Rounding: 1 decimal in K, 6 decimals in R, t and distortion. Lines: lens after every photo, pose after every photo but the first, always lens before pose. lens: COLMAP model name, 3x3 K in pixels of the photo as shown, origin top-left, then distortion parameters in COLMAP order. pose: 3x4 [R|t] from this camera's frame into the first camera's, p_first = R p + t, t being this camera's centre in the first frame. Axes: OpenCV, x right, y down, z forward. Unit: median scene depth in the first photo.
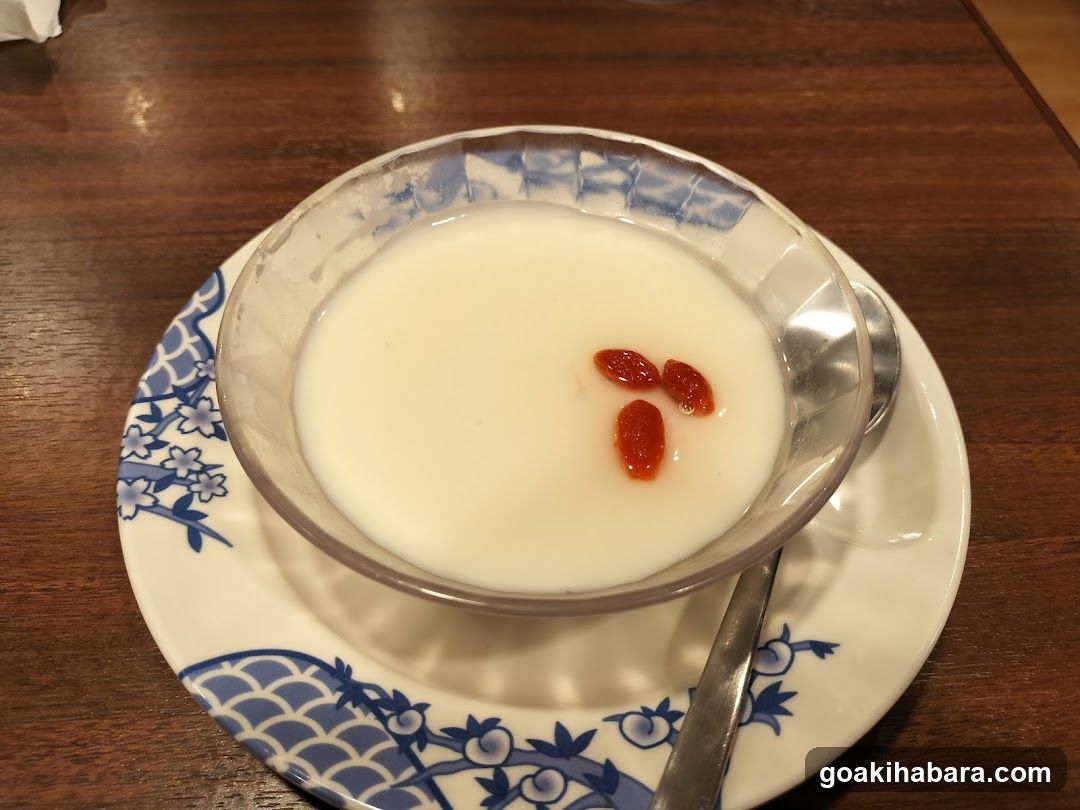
lens RADIAL K [[841.2, 0, 547.5], [0, 841.2, 400.3], [0, 0, 1]] dist [-0.001053, -0.047803]
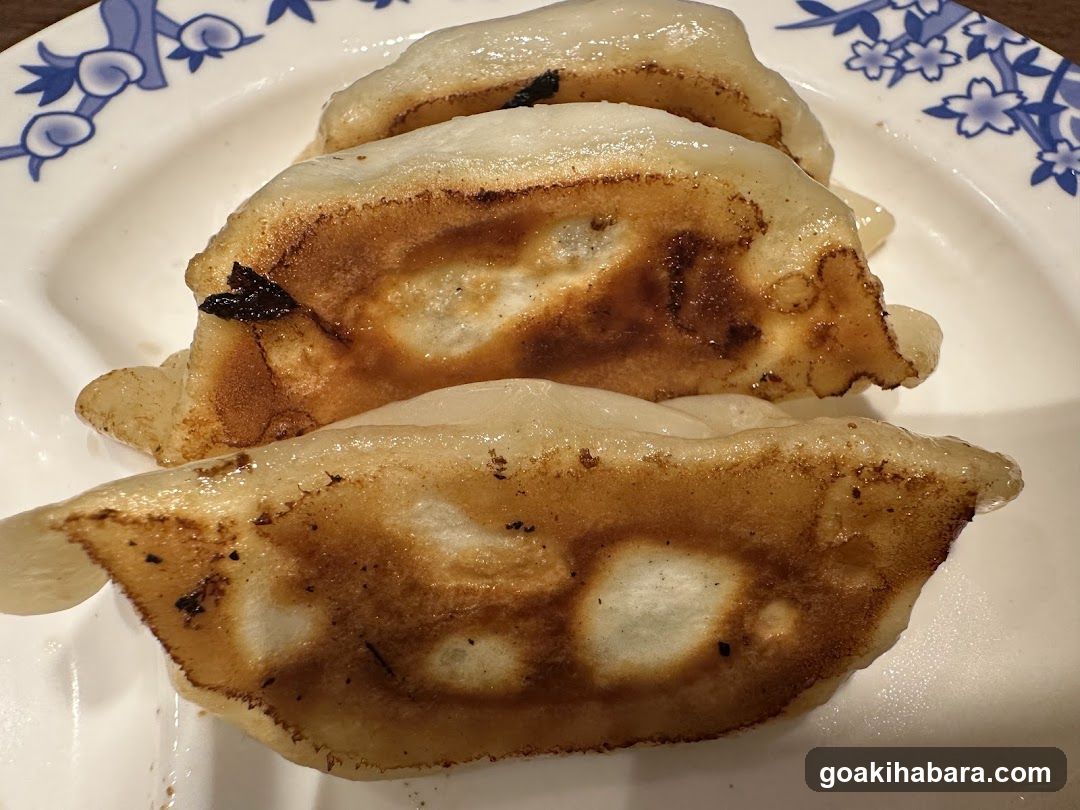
lens RADIAL K [[777.6, 0, 545.6], [0, 777.6, 401.2], [0, 0, 1]] dist [0.002832, -0.015629]
pose [[-0.877598, 0.370949, -0.303674, 0.165371], [-0.408438, -0.246899, 0.878760, -0.454736], [0.250998, 0.895230, 0.368188, 0.952057]]
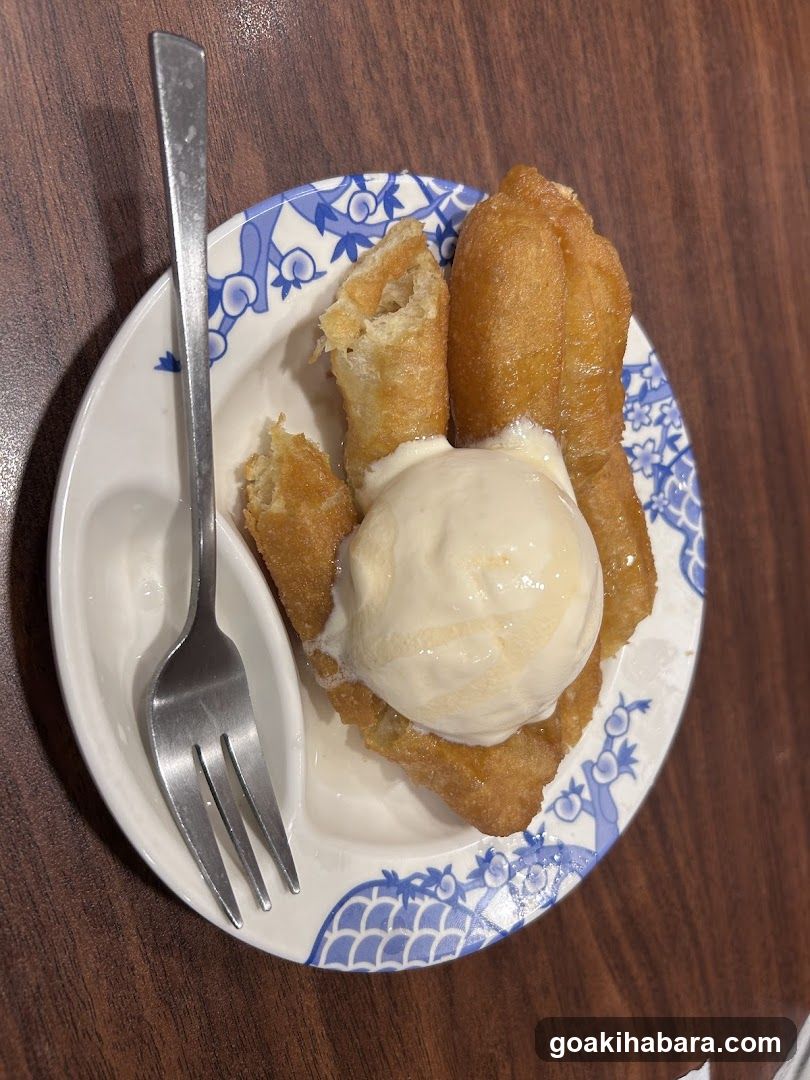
lens RADIAL K [[830.7, 0, 403.7], [0, 830.7, 513.4], [0, 0, 1]] dist [0.000082, -0.005953]
pose [[-0.777478, 0.288111, -0.559034, 0.643828], [-0.548905, -0.744730, 0.379578, -0.340778], [-0.306969, 0.601971, 0.737157, 0.245383]]
